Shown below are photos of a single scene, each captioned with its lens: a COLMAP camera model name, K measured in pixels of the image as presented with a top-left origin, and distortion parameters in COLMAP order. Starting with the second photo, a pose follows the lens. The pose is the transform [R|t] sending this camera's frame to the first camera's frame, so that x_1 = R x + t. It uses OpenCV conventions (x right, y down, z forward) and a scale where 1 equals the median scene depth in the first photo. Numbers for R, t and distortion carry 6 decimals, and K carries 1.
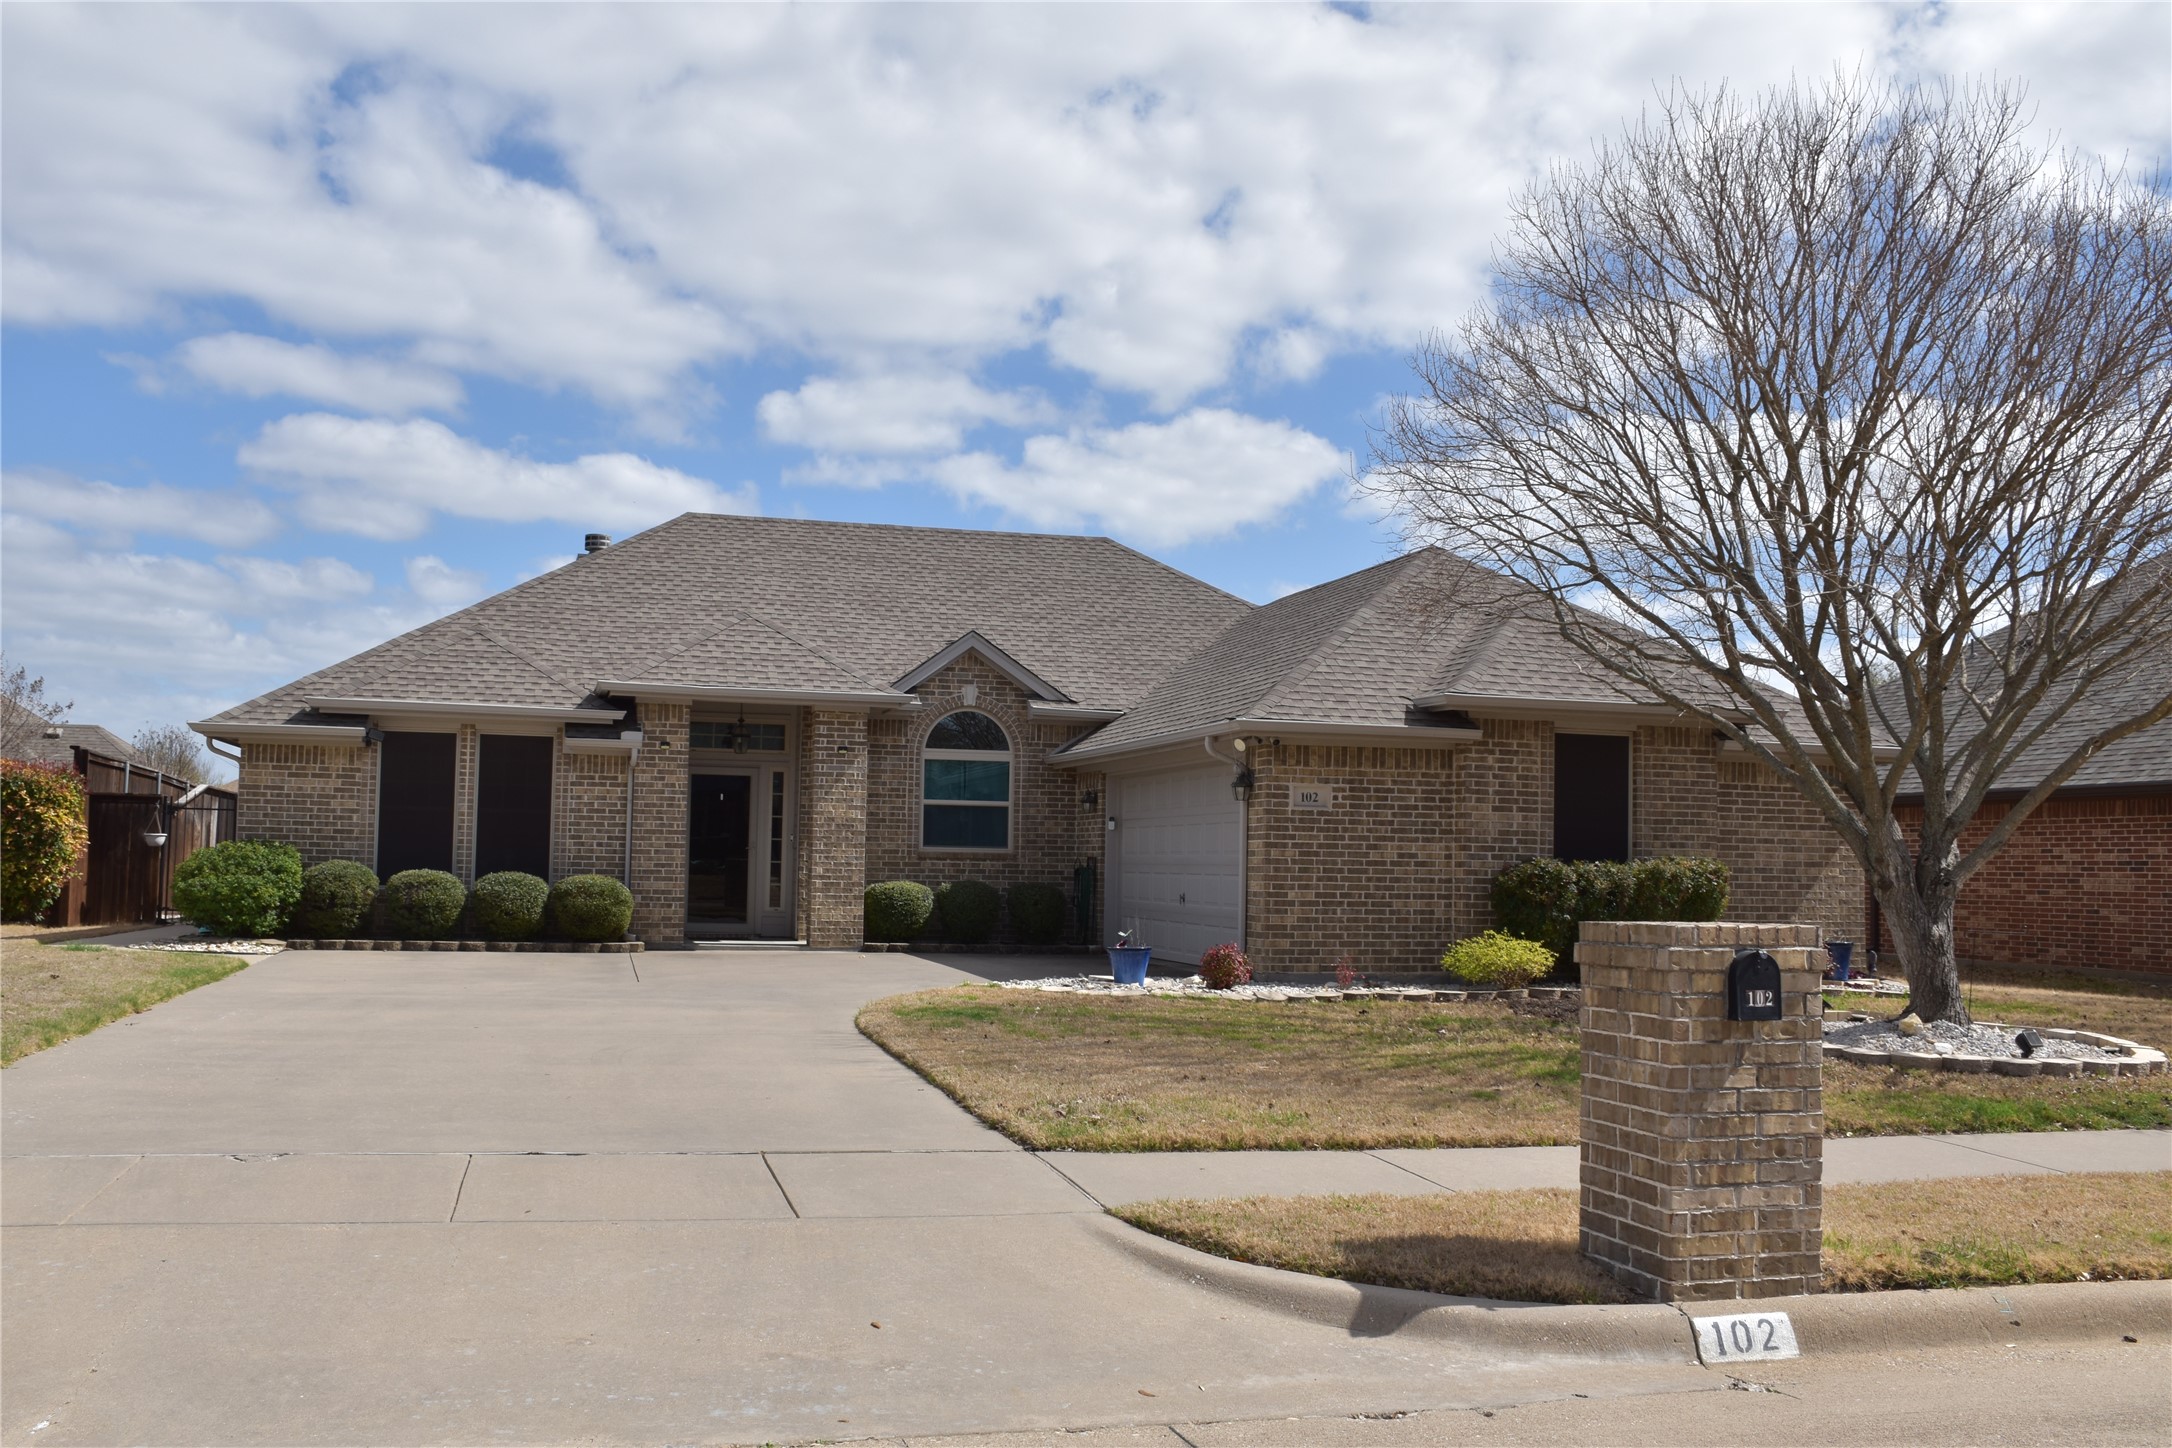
lens RADIAL K [[1904.5, 0, 1084.7], [0, 1904.5, 731.2], [0, 0, 1]] dist [-0.043244, -0.004648]
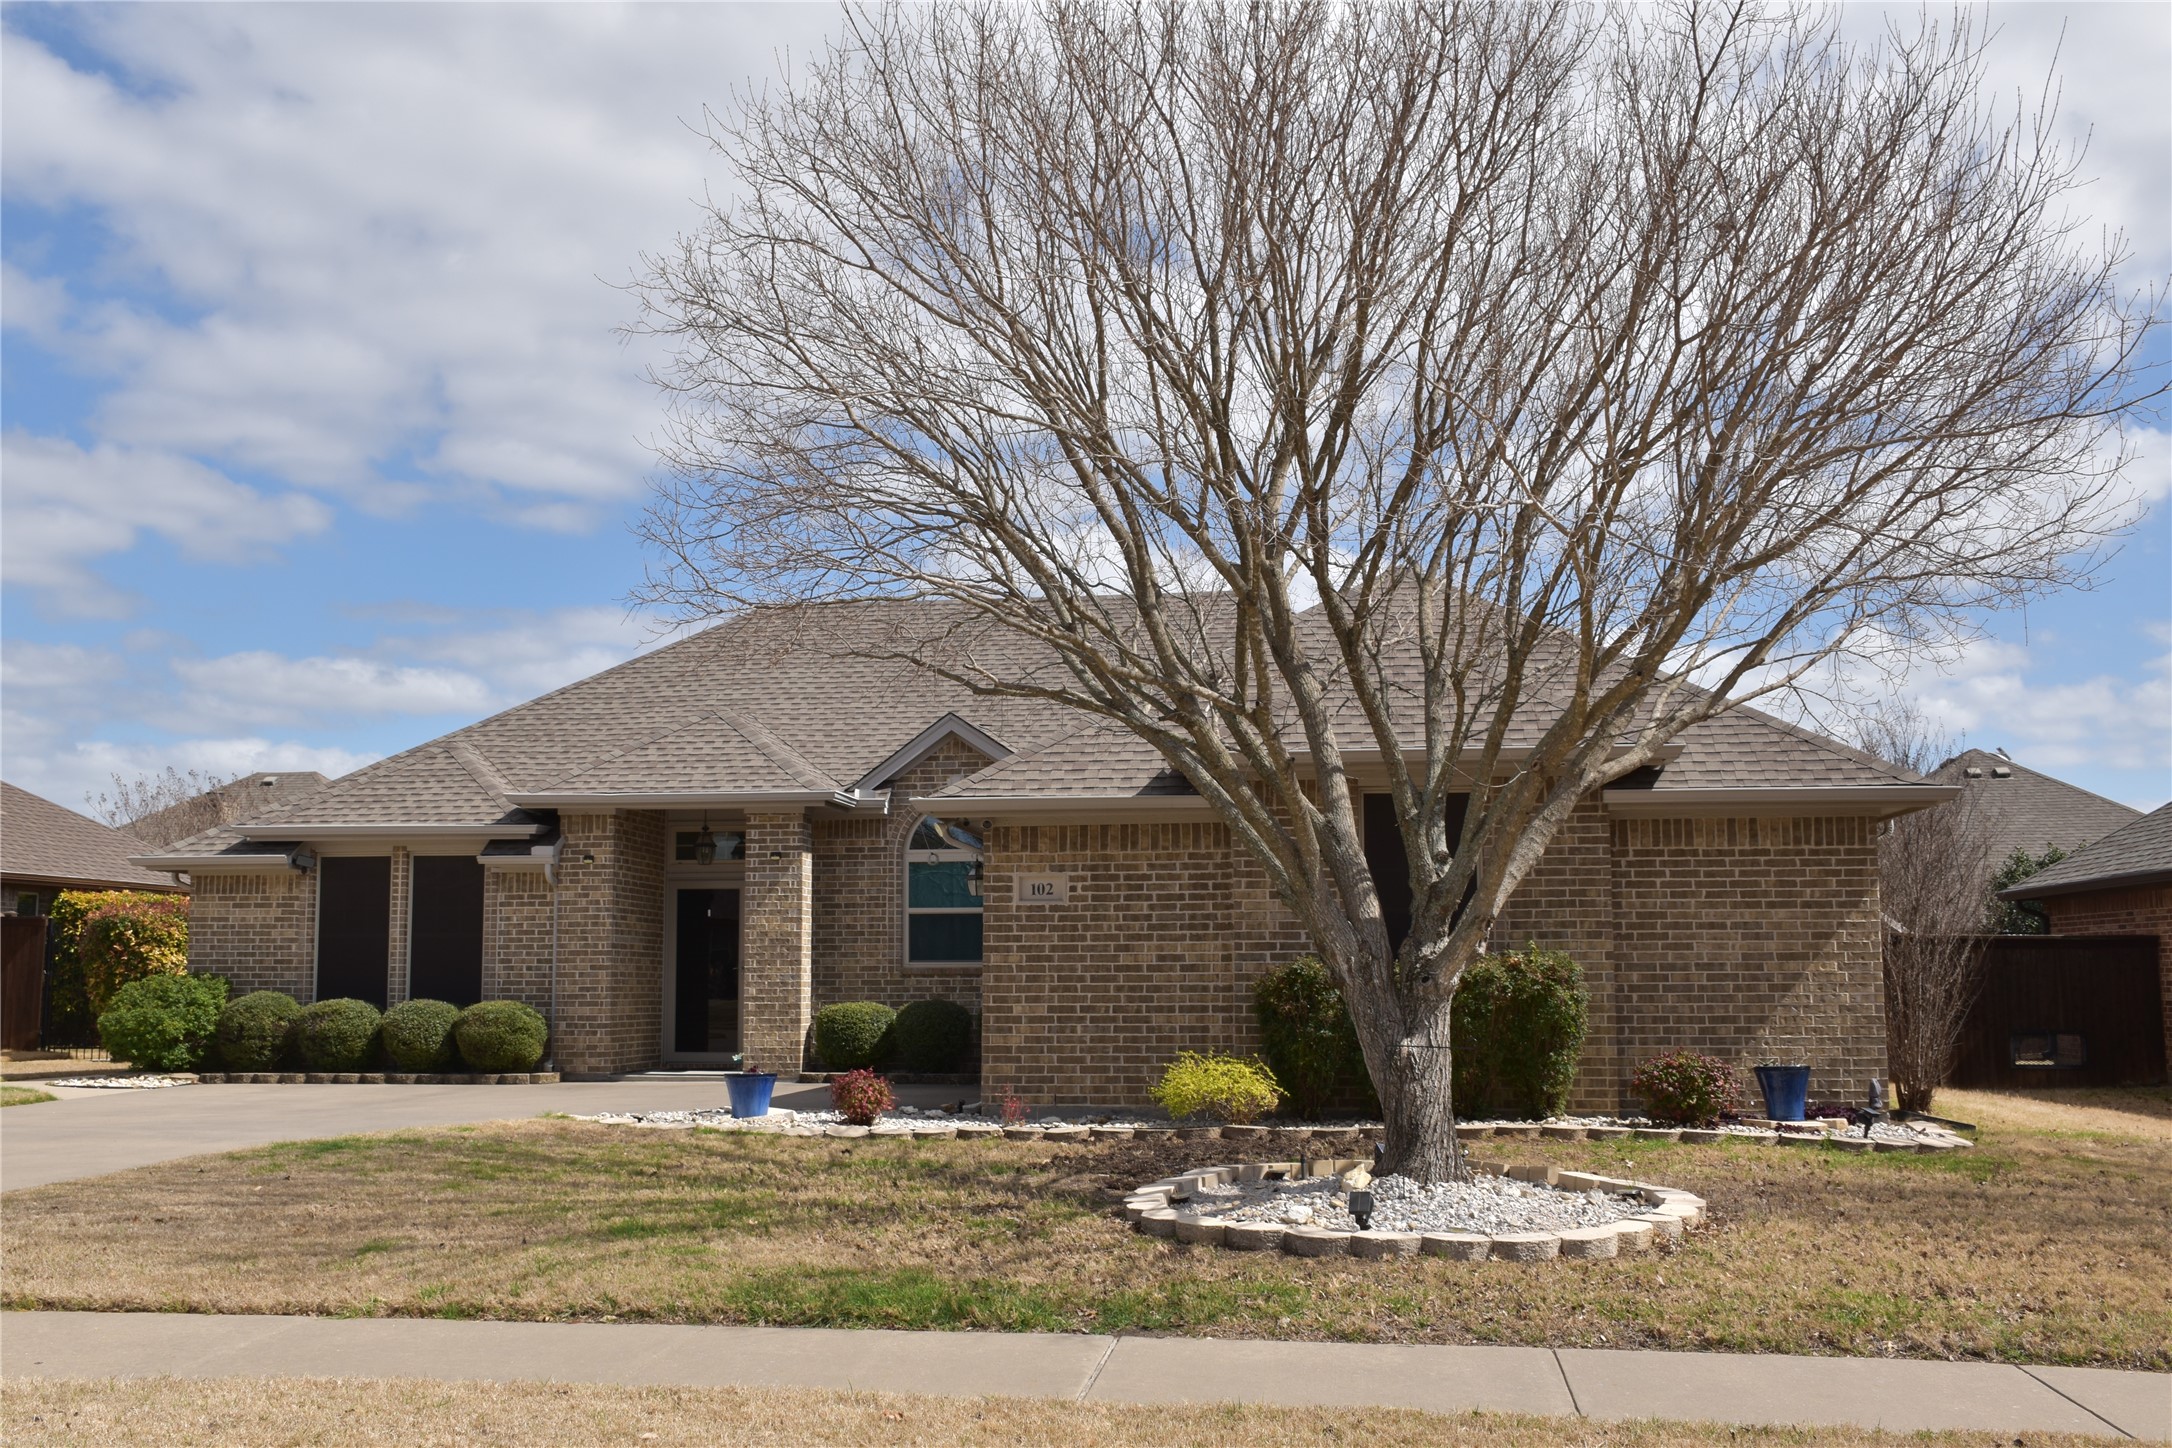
lens RADIAL K [[2143.2, 0, 1086.9], [0, 2143.2, 726.1], [0, 0, 1]] dist [-0.004636, 0.000000]
pose [[0.920465, -0.067371, -0.384975, 0.458387], [0.047040, 0.996967, -0.061999, 0.021082], [0.387984, 0.038958, 0.920842, 0.143911]]
